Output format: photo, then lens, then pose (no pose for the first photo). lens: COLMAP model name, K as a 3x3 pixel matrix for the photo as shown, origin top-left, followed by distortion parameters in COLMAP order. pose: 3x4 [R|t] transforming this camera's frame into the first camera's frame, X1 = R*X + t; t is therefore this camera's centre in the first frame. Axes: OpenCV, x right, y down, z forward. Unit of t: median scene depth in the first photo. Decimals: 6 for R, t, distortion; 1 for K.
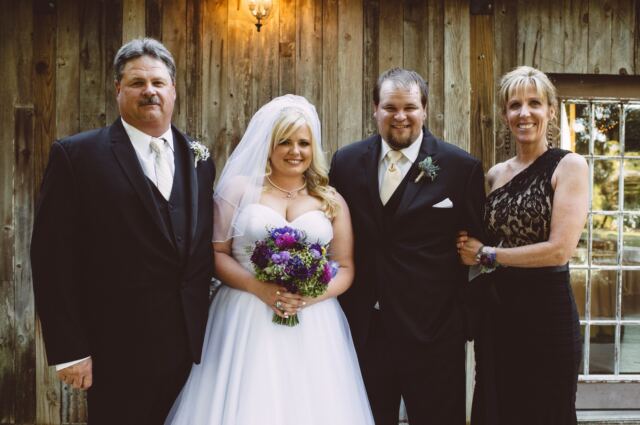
lens RADIAL K [[619.6, 0, 319.5], [0, 619.6, 210.0], [0, 0, 1]] dist [-0.075974, 0.085087]
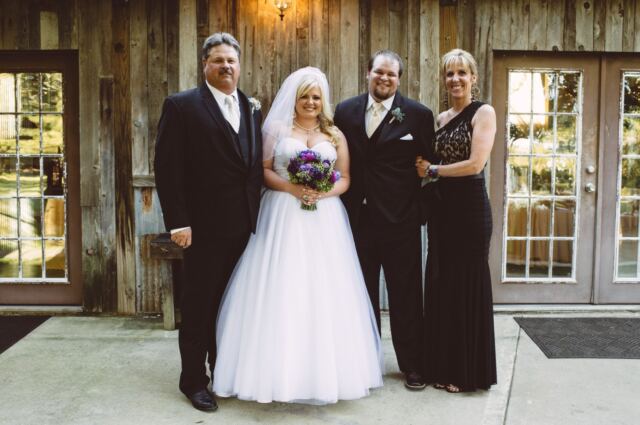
lens RADIAL K [[653.1, 0, 319.6], [0, 653.1, 212.0], [0, 0, 1]] dist [-0.065601, 0.034943]
pose [[0.999984, -0.002699, -0.005052, -0.008832], [0.002920, 0.999021, 0.044145, 0.066625], [0.004928, -0.044159, 0.999012, -0.432027]]
